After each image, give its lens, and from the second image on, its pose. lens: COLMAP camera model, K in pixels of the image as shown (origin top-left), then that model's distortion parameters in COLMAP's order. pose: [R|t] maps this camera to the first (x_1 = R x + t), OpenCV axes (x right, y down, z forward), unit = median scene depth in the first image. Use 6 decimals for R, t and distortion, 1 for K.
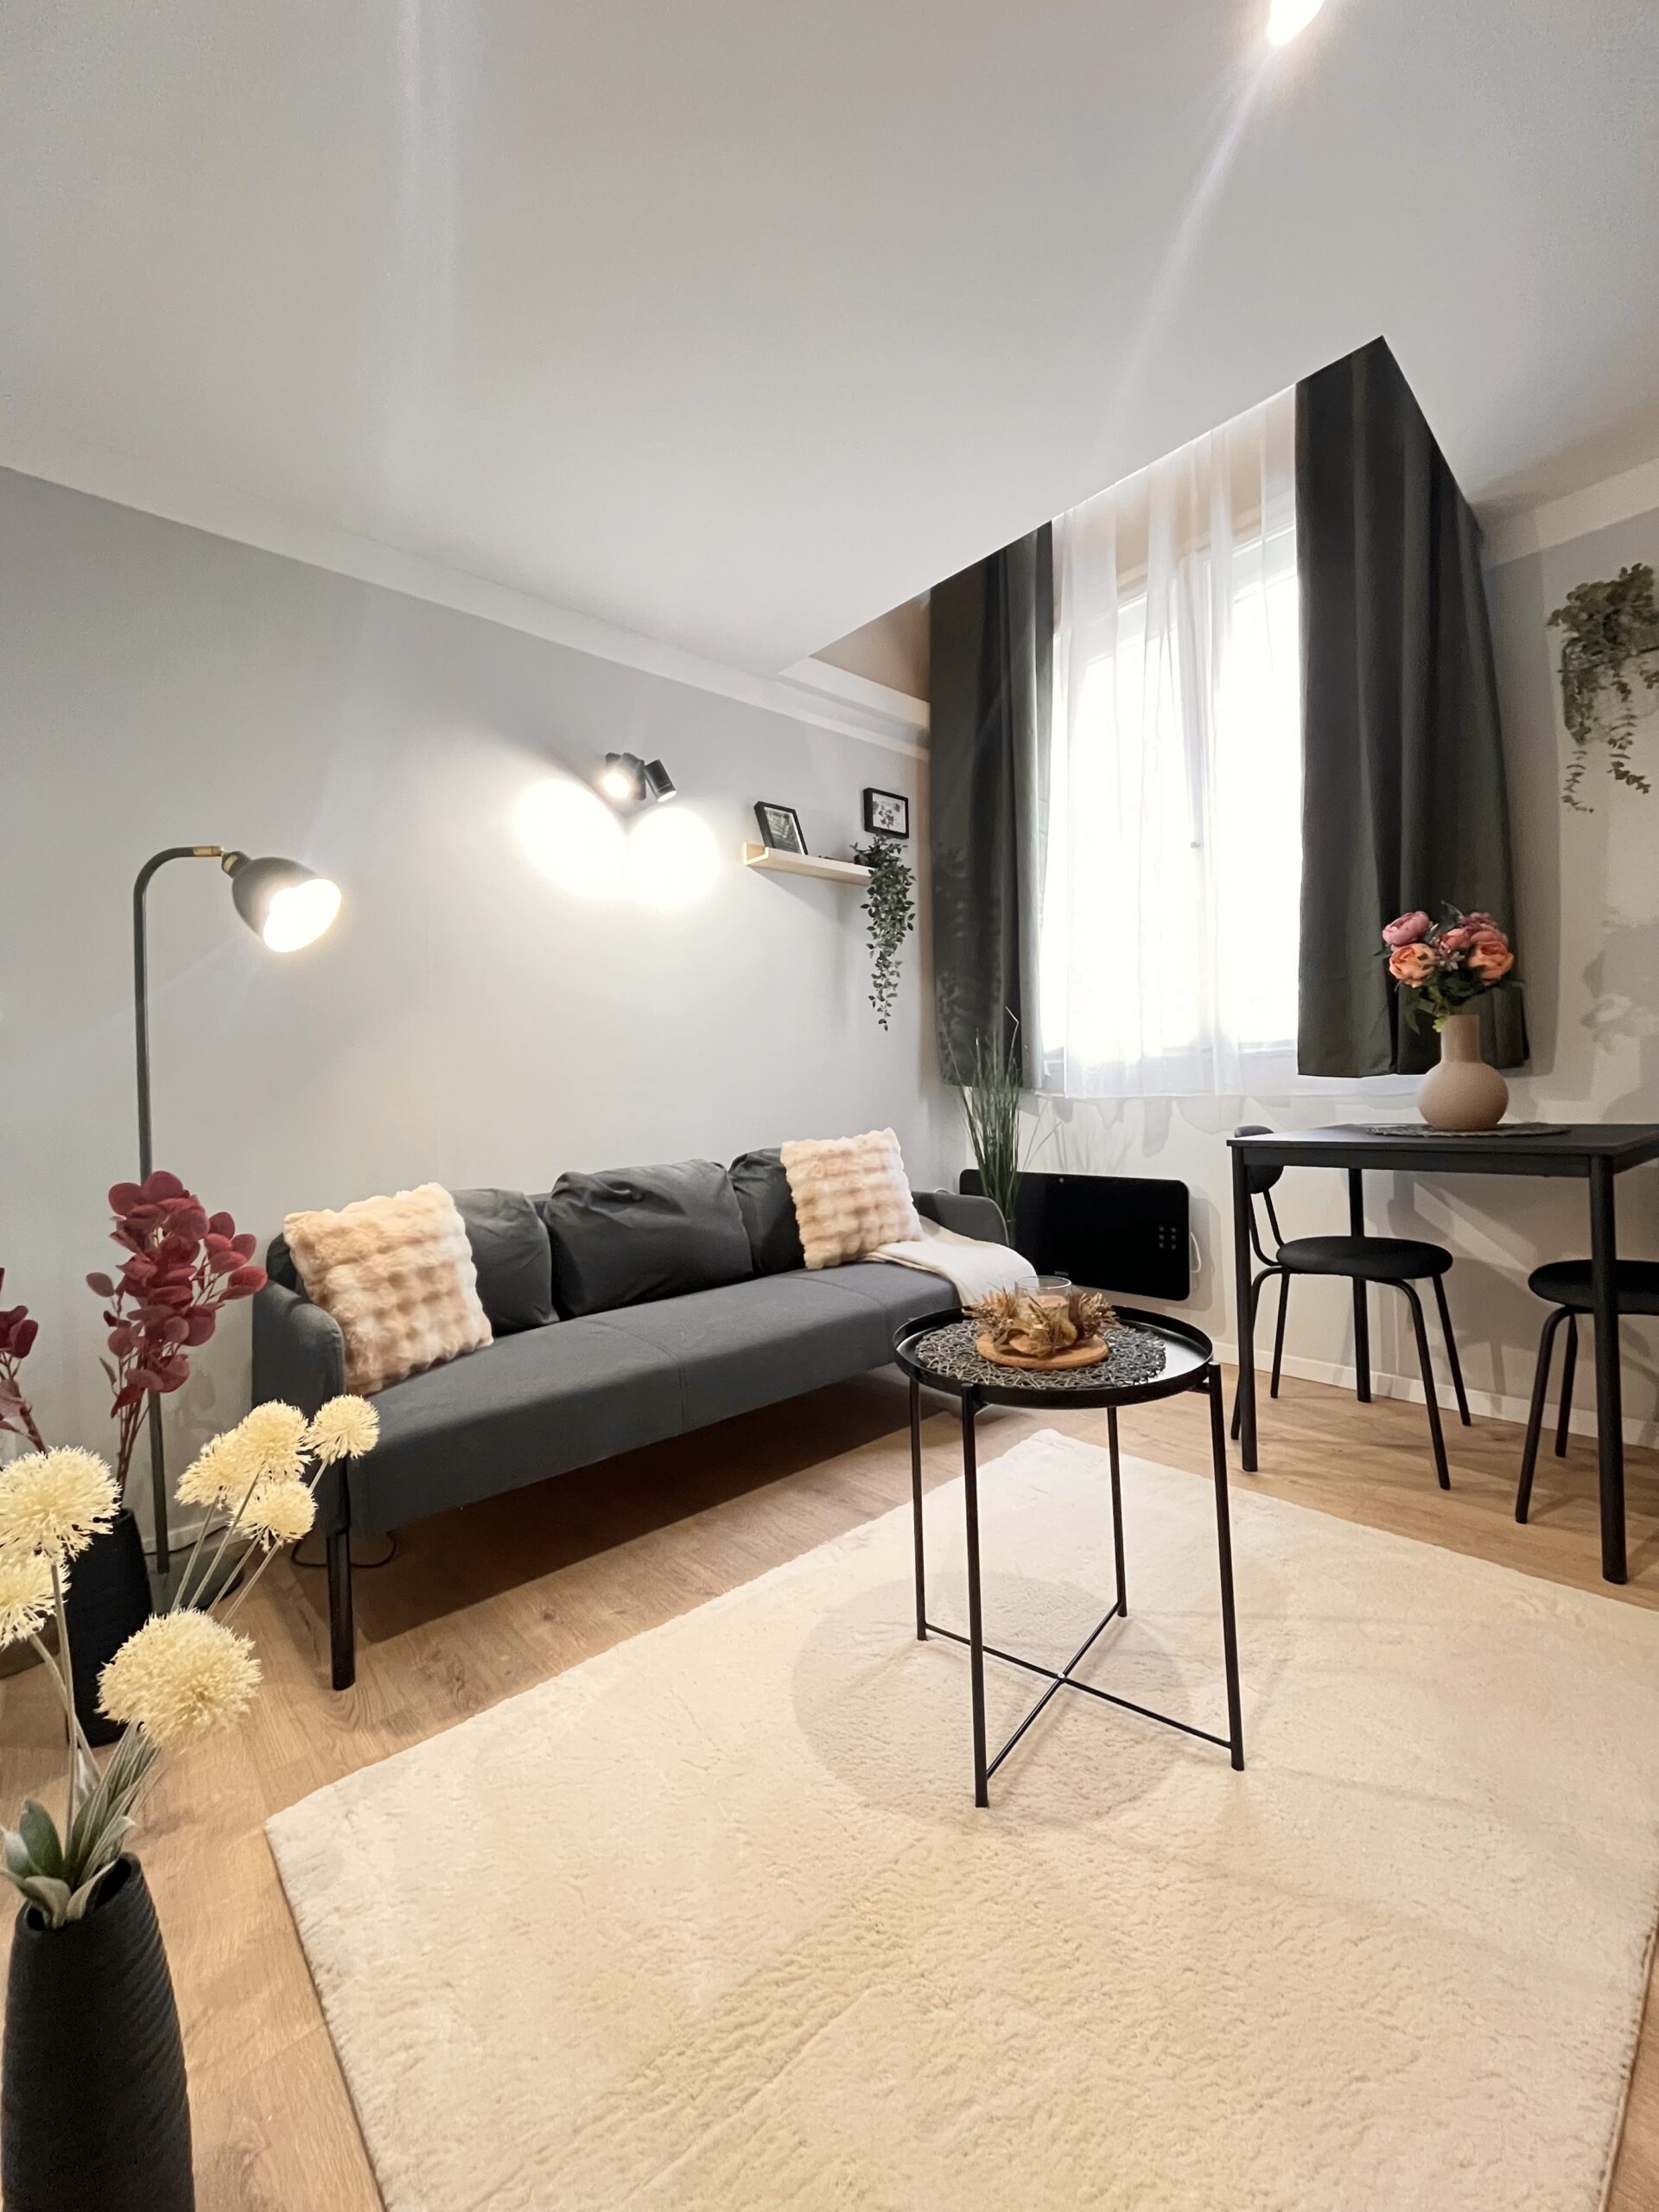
lens RADIAL K [[898.7, 0, 827.6], [0, 898.7, 1103.1], [0, 0, 1]] dist [-0.000838, -0.000071]
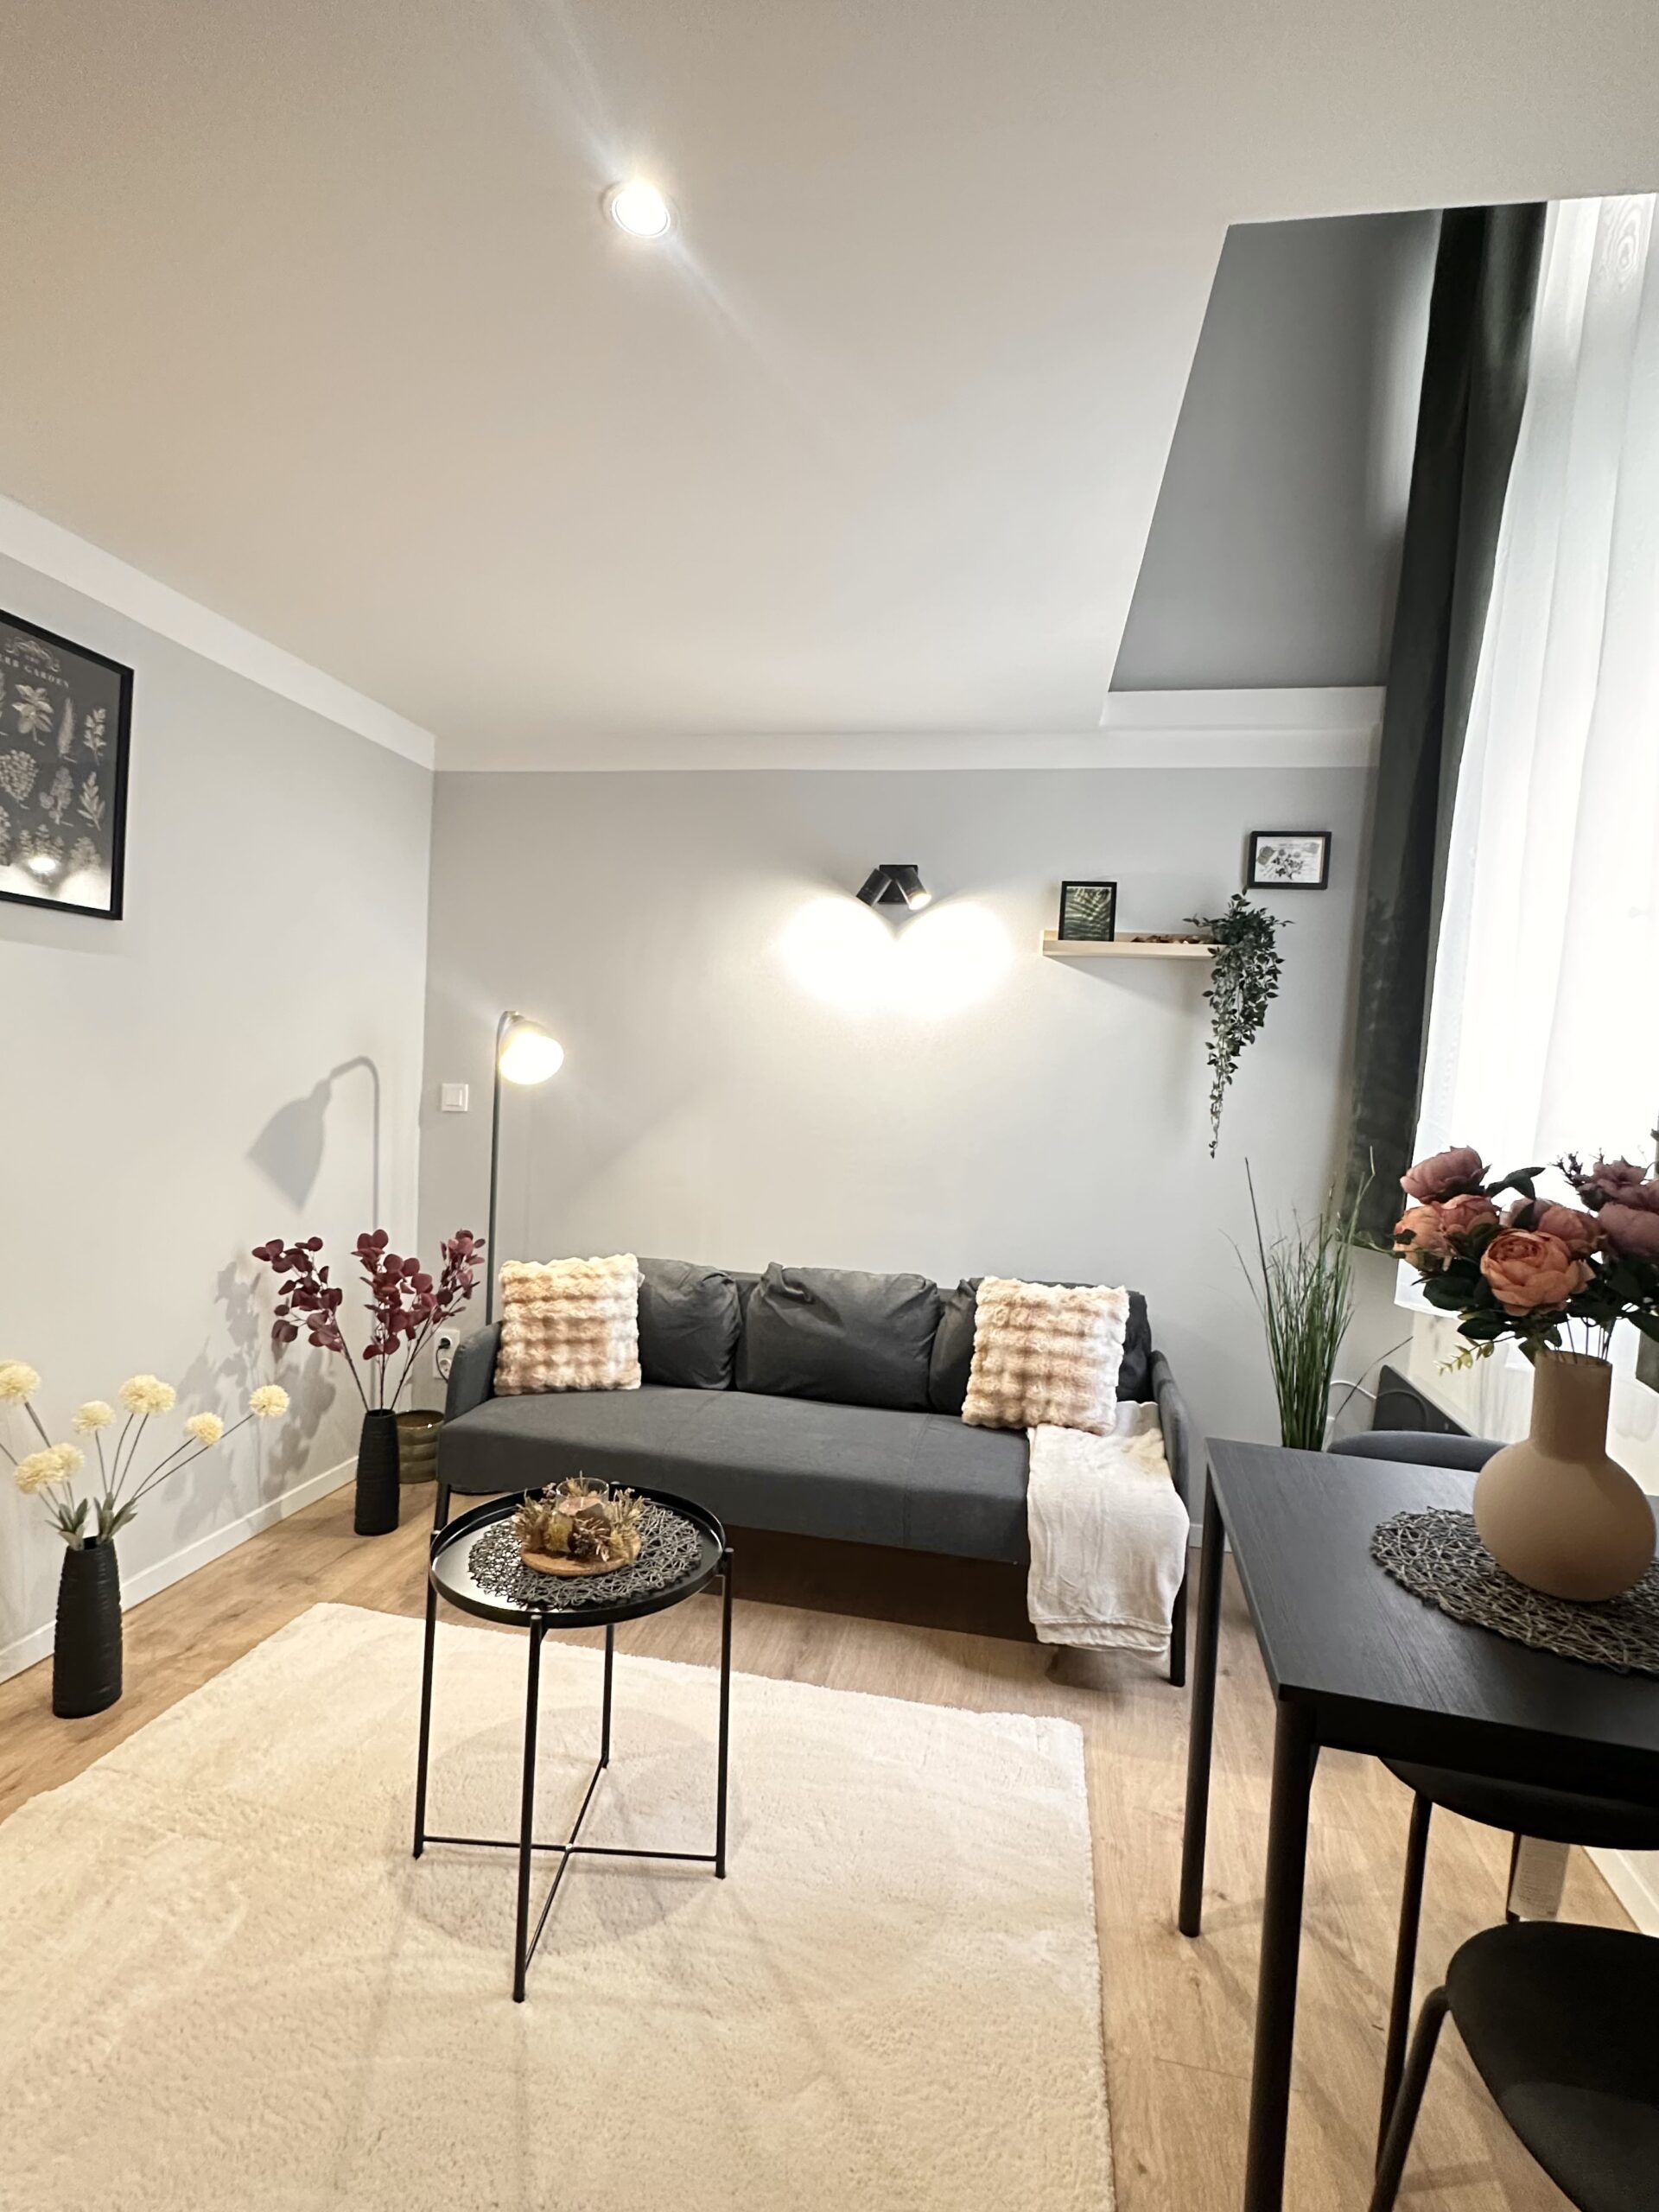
lens RADIAL K [[1054.7, 0, 822.5], [0, 1054.7, 1104.6], [0, 0, 1]] dist [-0.001488, -0.000458]
pose [[0.584922, 0.099278, -0.804991, 0.709475], [-0.079955, 0.994704, 0.064578, -0.188464], [0.807139, 0.026590, 0.589762, 0.240852]]
